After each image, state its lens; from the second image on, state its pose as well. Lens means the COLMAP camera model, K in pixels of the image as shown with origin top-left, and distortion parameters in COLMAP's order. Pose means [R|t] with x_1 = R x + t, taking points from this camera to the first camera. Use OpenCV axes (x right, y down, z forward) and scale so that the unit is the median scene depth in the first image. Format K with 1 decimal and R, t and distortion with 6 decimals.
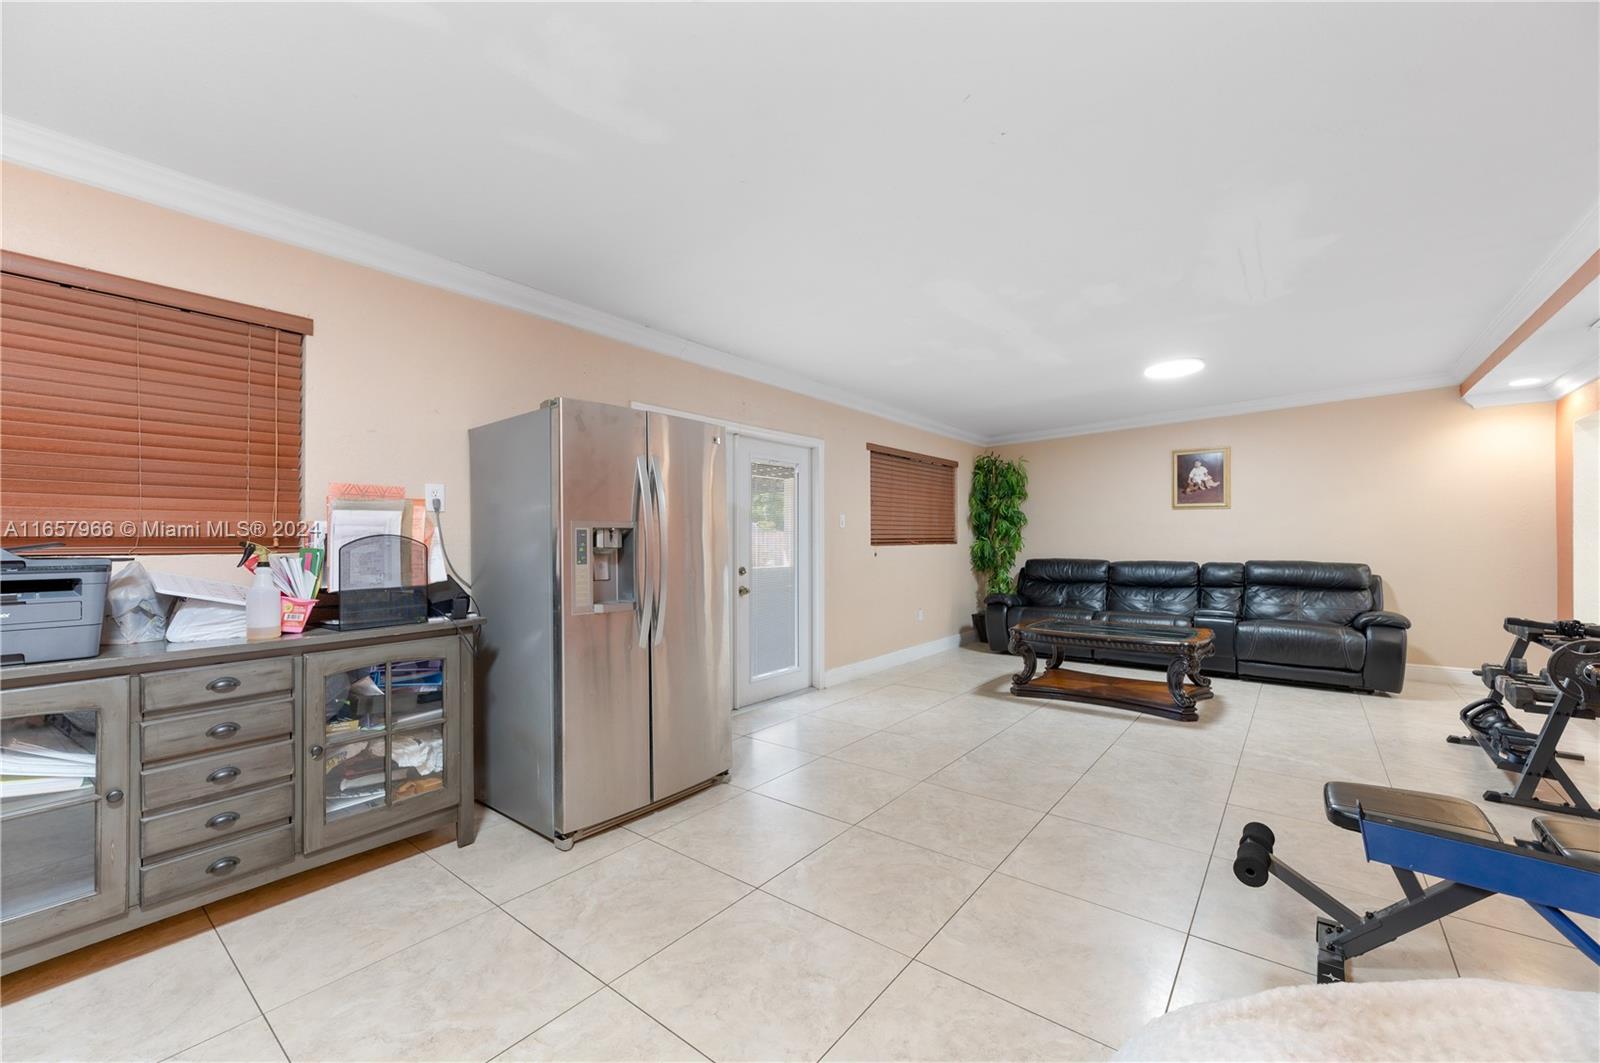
lens RADIAL K [[645.2, 0, 800.0], [0, 645.2, 531.5], [0, 0, 1]] dist [-0.001141, 0.000005]
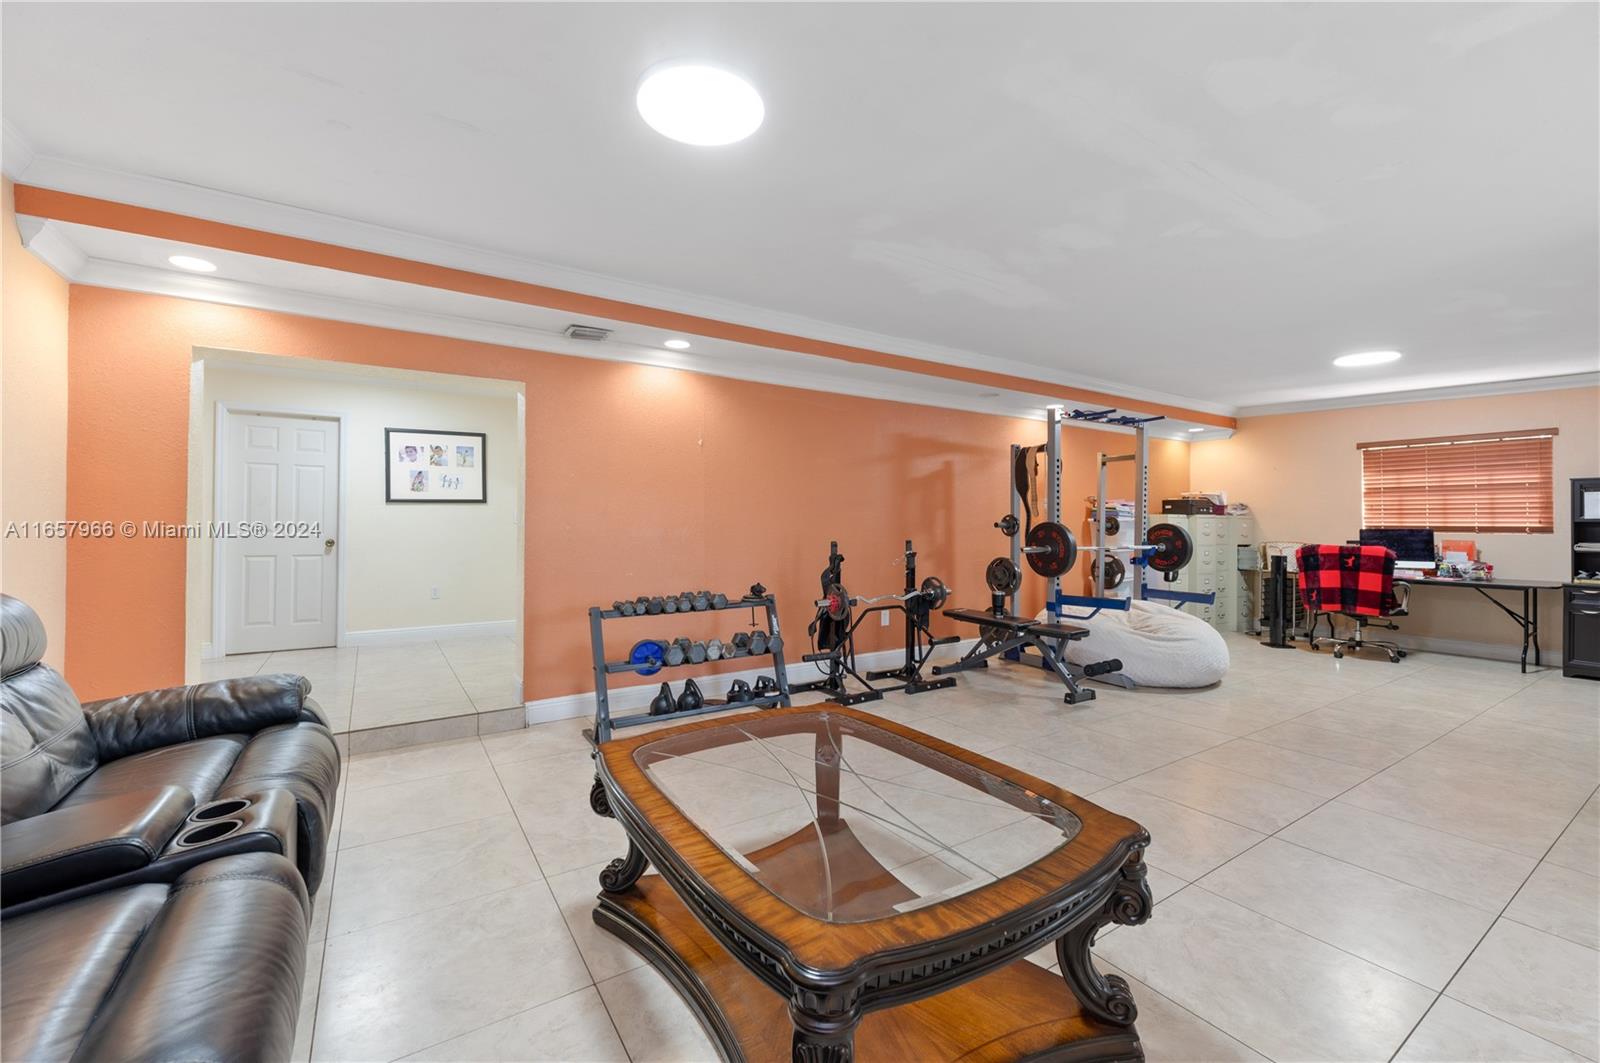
lens RADIAL K [[645.2, 0, 800.0], [0, 645.2, 531.5], [0, 0, 1]] dist [-0.001141, 0.000005]
pose [[-0.947225, -0.005025, 0.320531, 0.330684], [-0.006426, 0.999974, -0.003314, 0.016905], [-0.320506, -0.005199, -0.947232, 1.145555]]
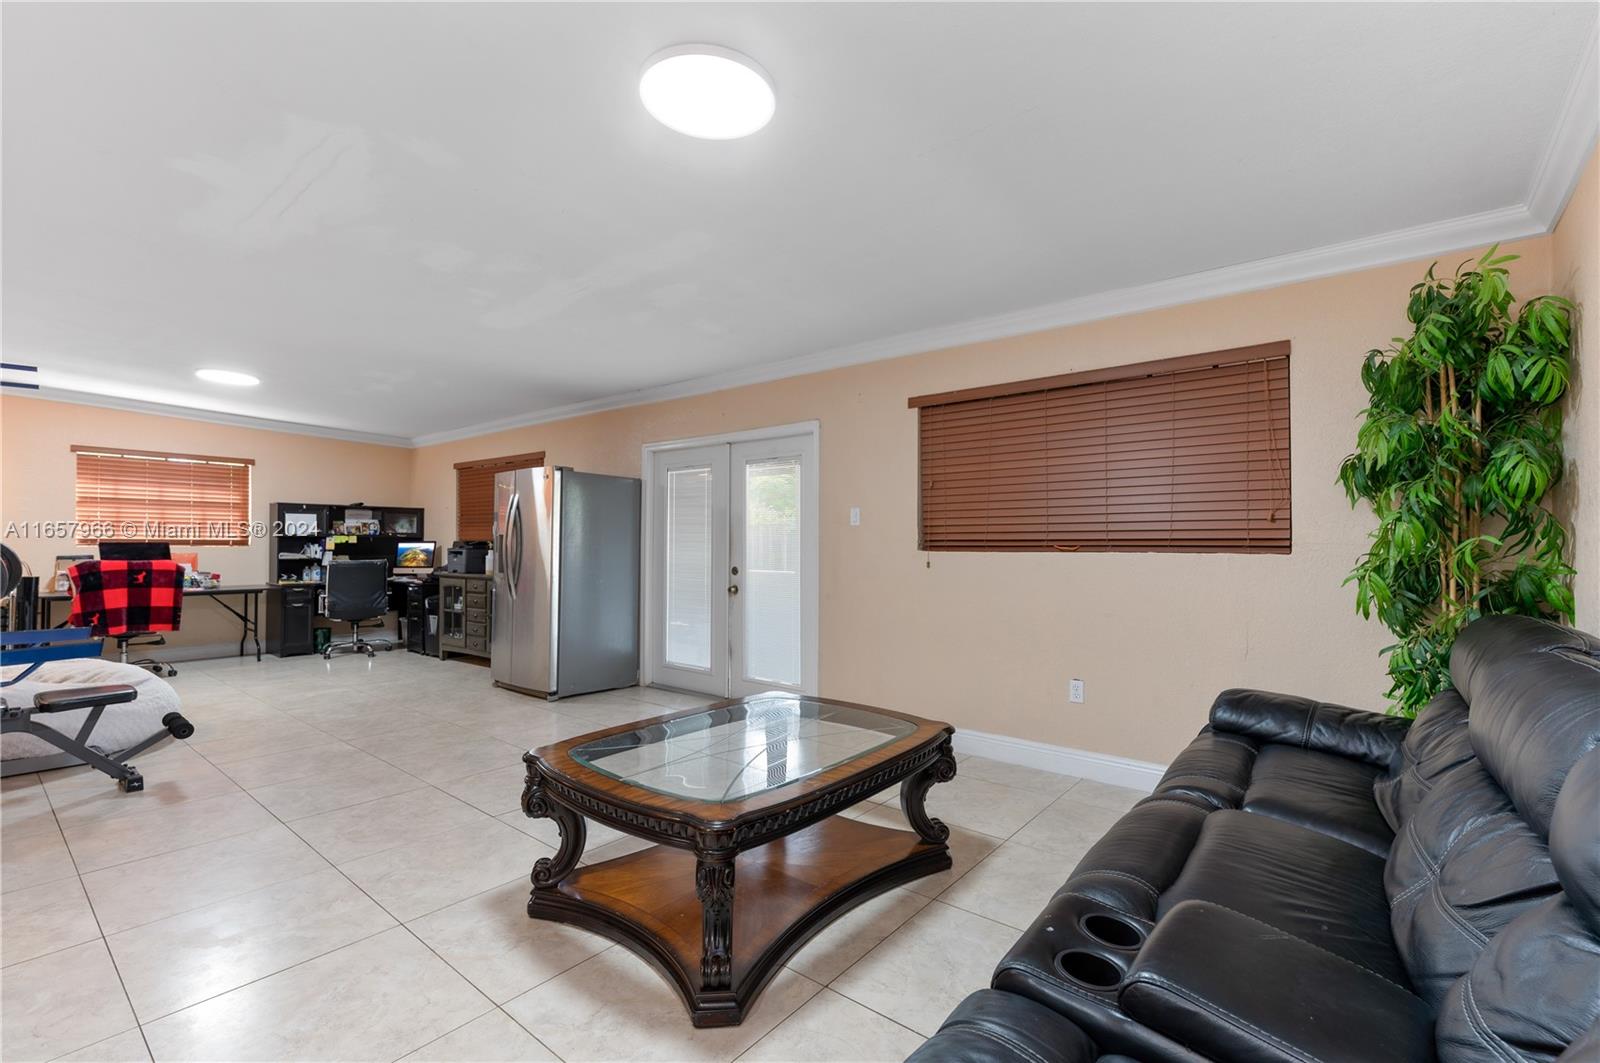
lens RADIAL K [[704.1, 0, 800.0], [0, 704.1, 531.5], [0, 0, 1]] dist [-0.012530, -0.000027]
pose [[-0.025454, -0.013550, -0.999584, 0.838933], [0.009824, 0.999856, -0.013804, 0.011247], [0.999628, -0.010172, -0.025317, 0.899080]]
